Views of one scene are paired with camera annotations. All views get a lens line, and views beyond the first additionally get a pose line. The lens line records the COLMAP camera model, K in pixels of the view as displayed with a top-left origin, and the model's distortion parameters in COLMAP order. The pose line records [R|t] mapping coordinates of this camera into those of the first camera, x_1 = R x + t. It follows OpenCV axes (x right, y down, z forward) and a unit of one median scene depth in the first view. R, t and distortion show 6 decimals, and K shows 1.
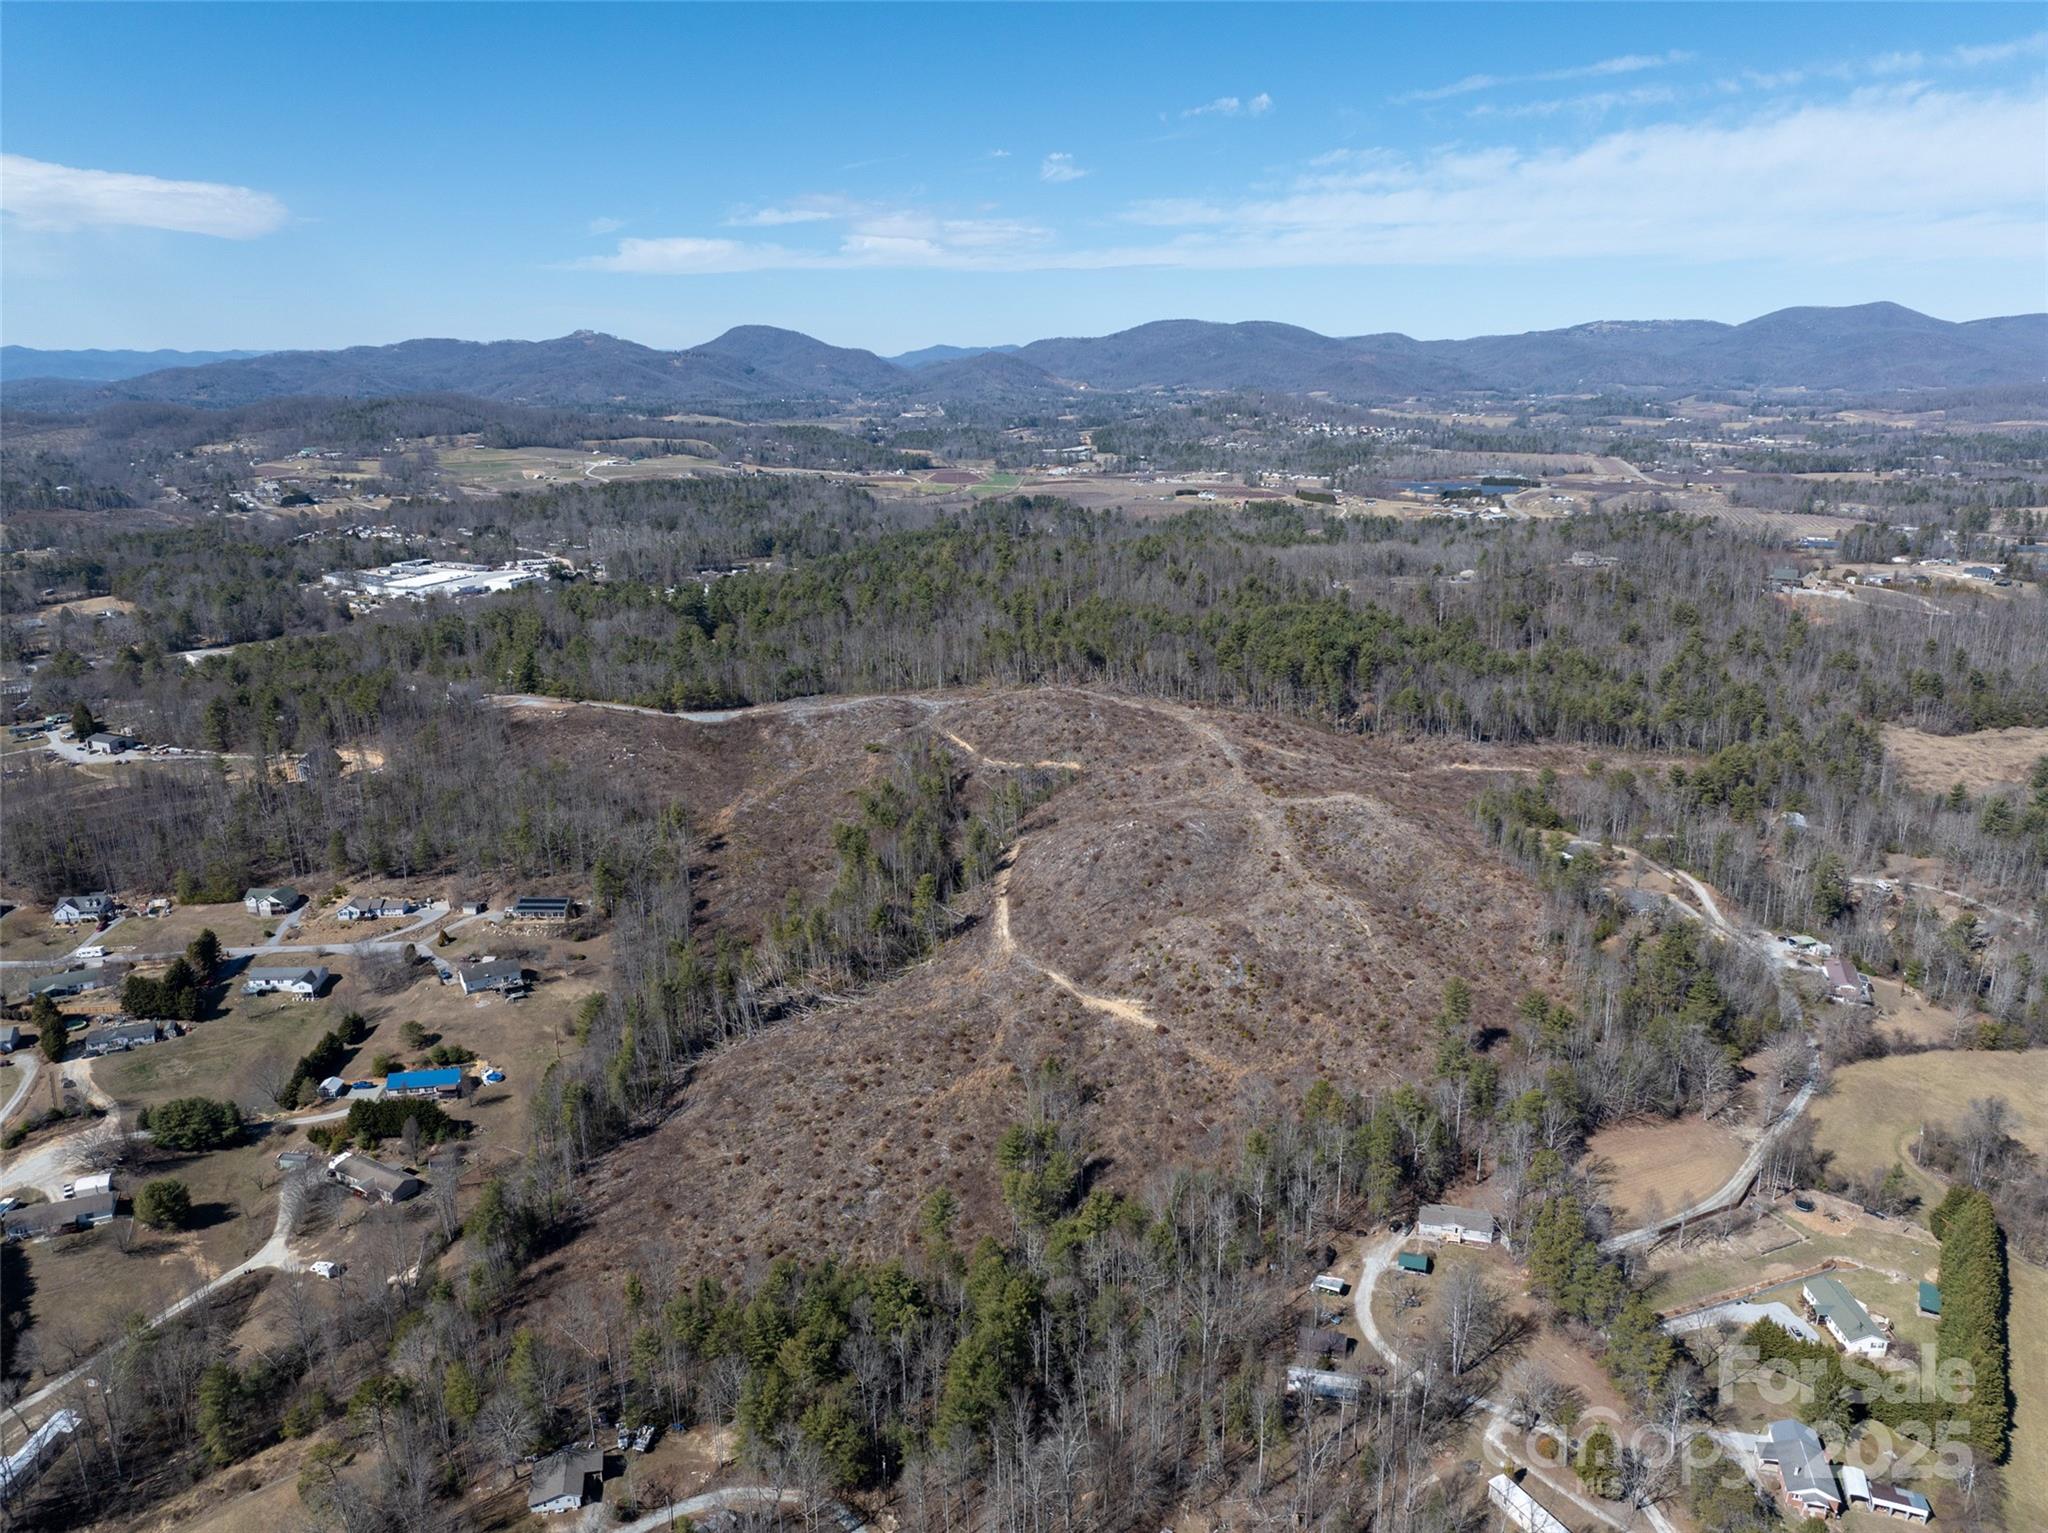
lens RADIAL K [[1434.0, 0, 1039.2], [0, 1434.0, 733.7], [0, 0, 1]] dist [-0.034120, -0.006132]
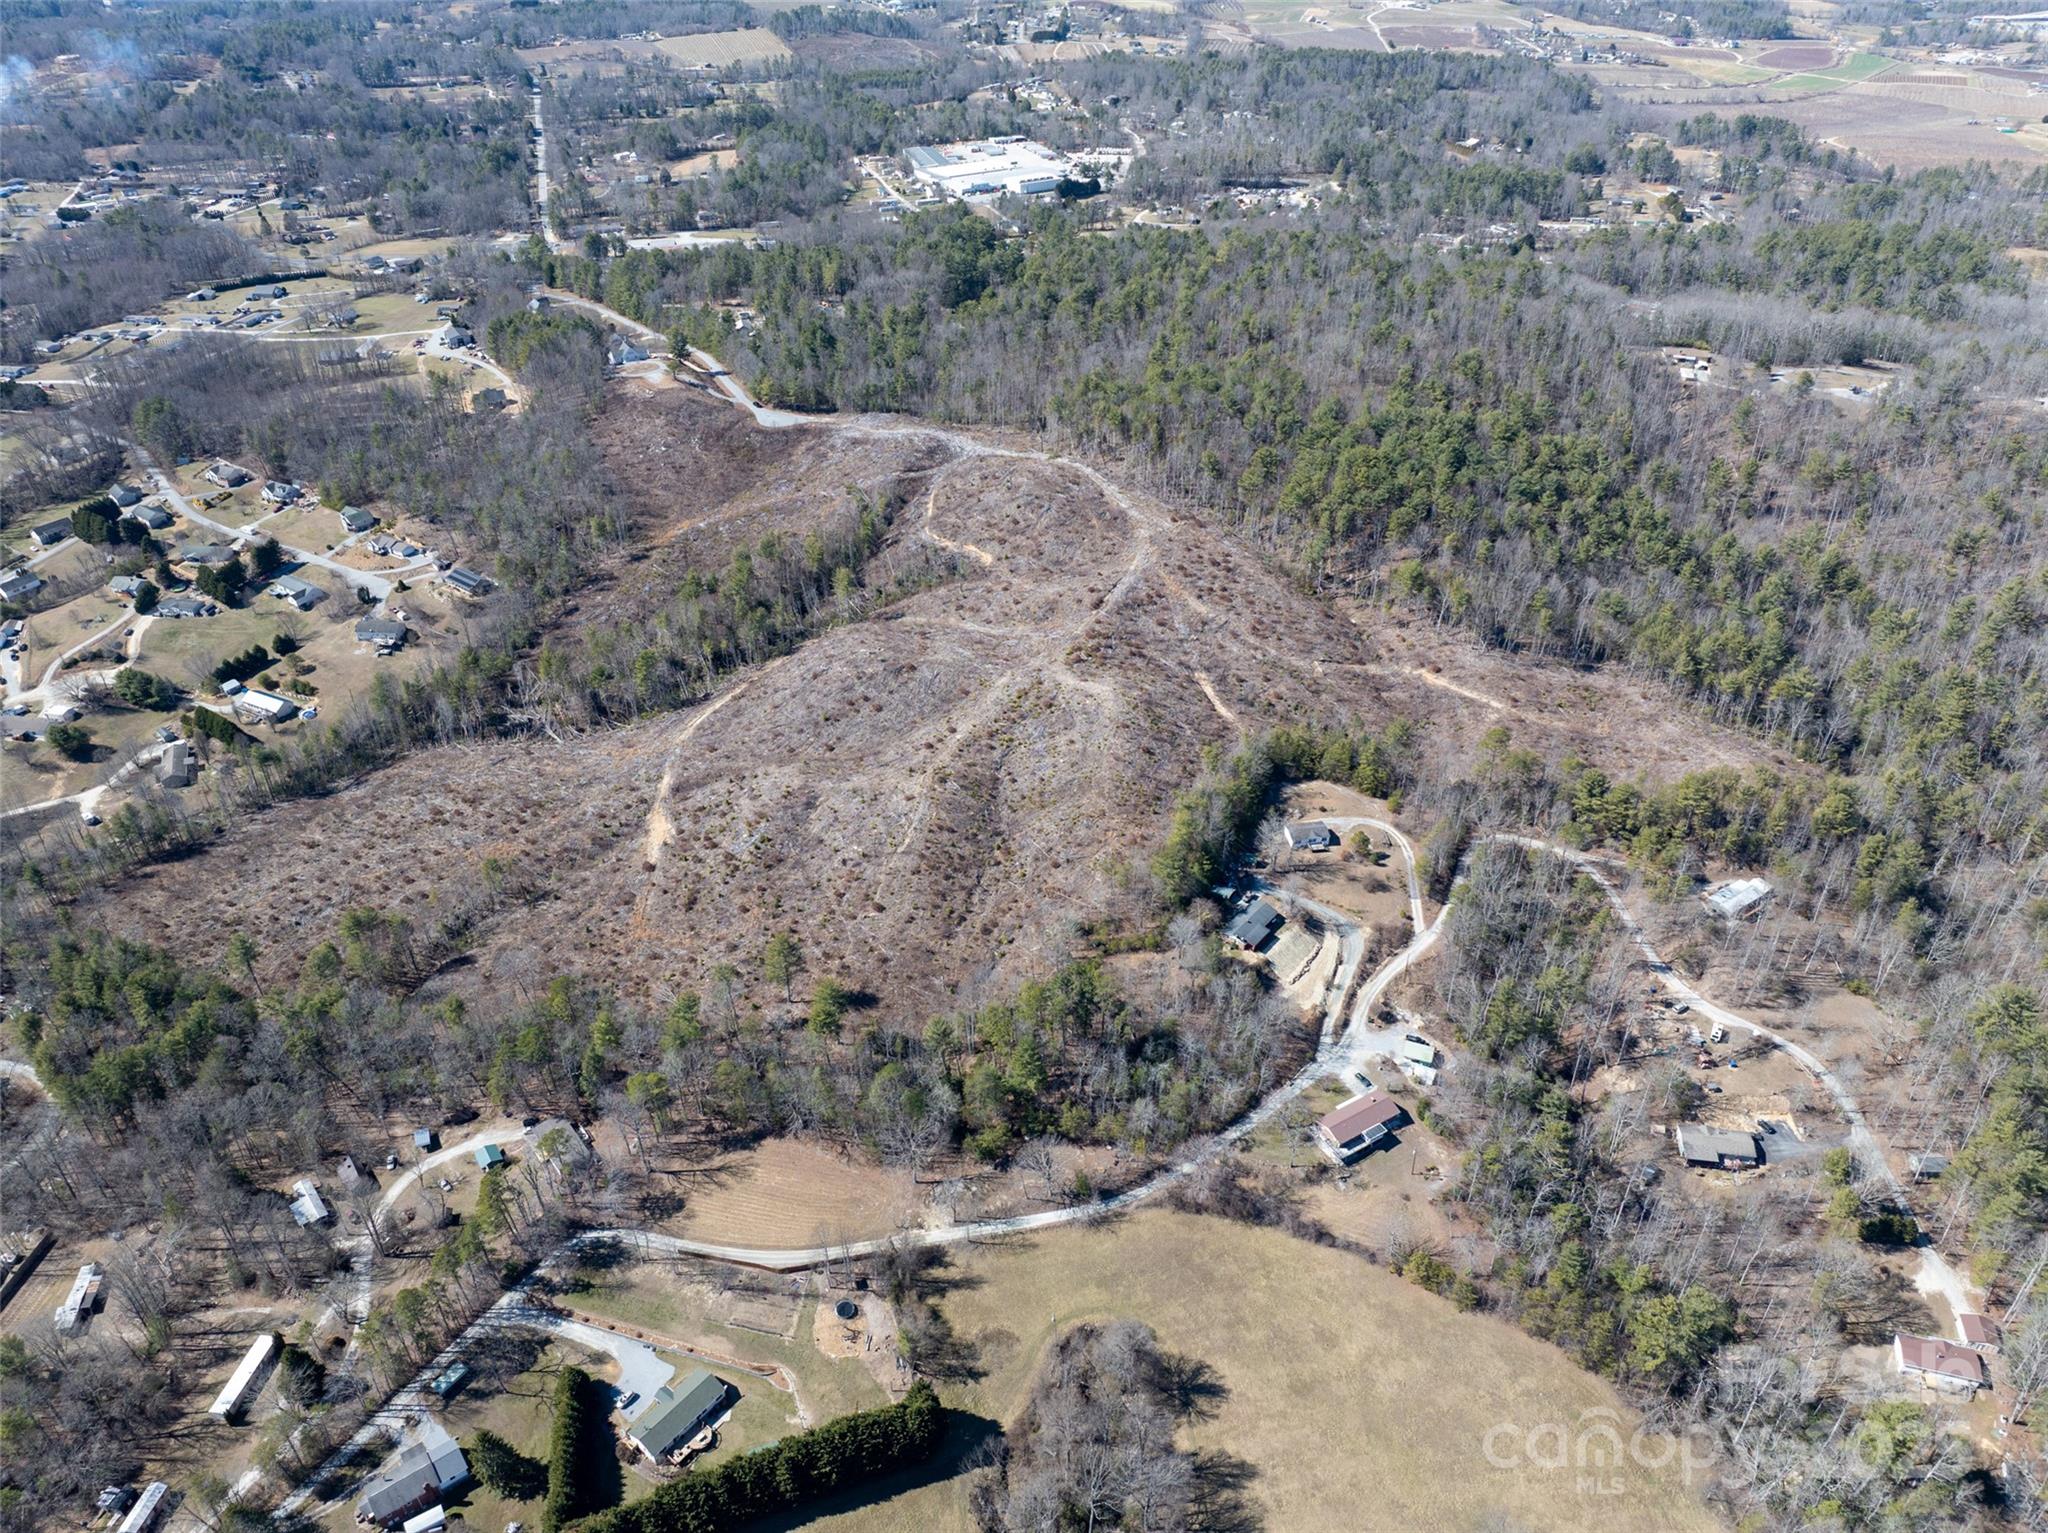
lens RADIAL K [[1434.0, 0, 1039.2], [0, 1434.0, 733.7], [0, 0, 1]] dist [-0.034120, -0.006132]
pose [[0.801609, 0.322968, -0.503105, 0.721096], [-0.149091, 0.922930, 0.354925, -0.270983], [0.578960, -0.209502, 0.787981, 0.295016]]
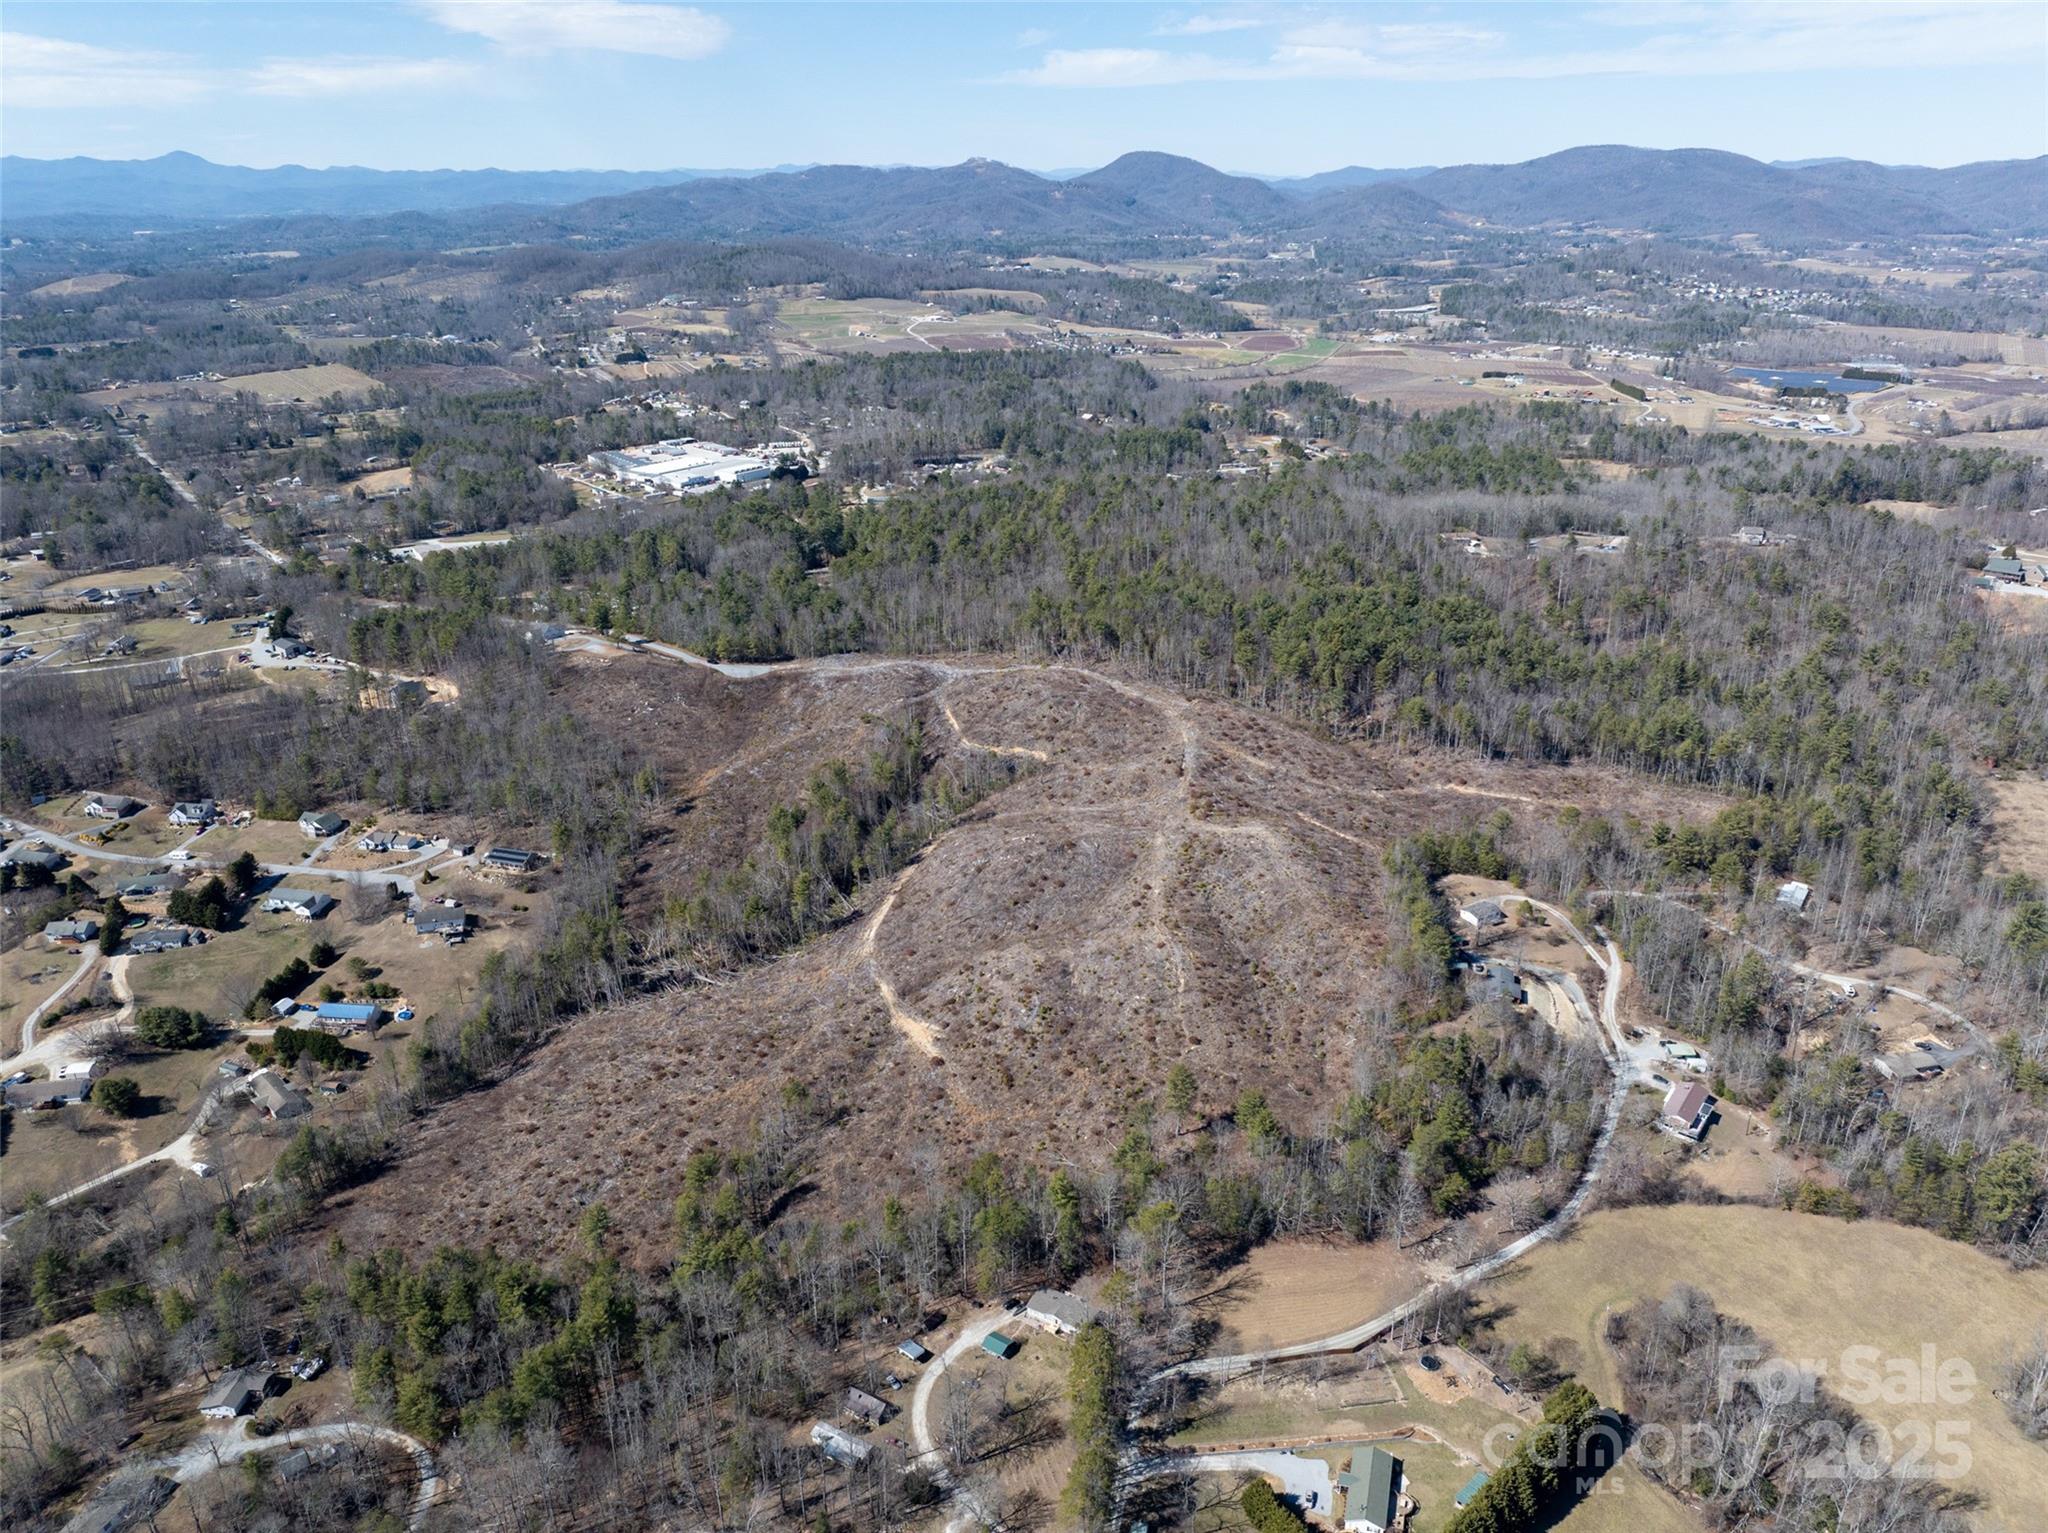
lens RADIAL K [[1434.0, 0, 1039.2], [0, 1434.0, 733.7], [0, 0, 1]] dist [-0.034120, -0.006132]
pose [[0.963436, 0.094739, -0.250630, 0.350767], [-0.065463, 0.990284, 0.122688, -0.150082], [0.259819, -0.101795, 0.960277, 0.012044]]
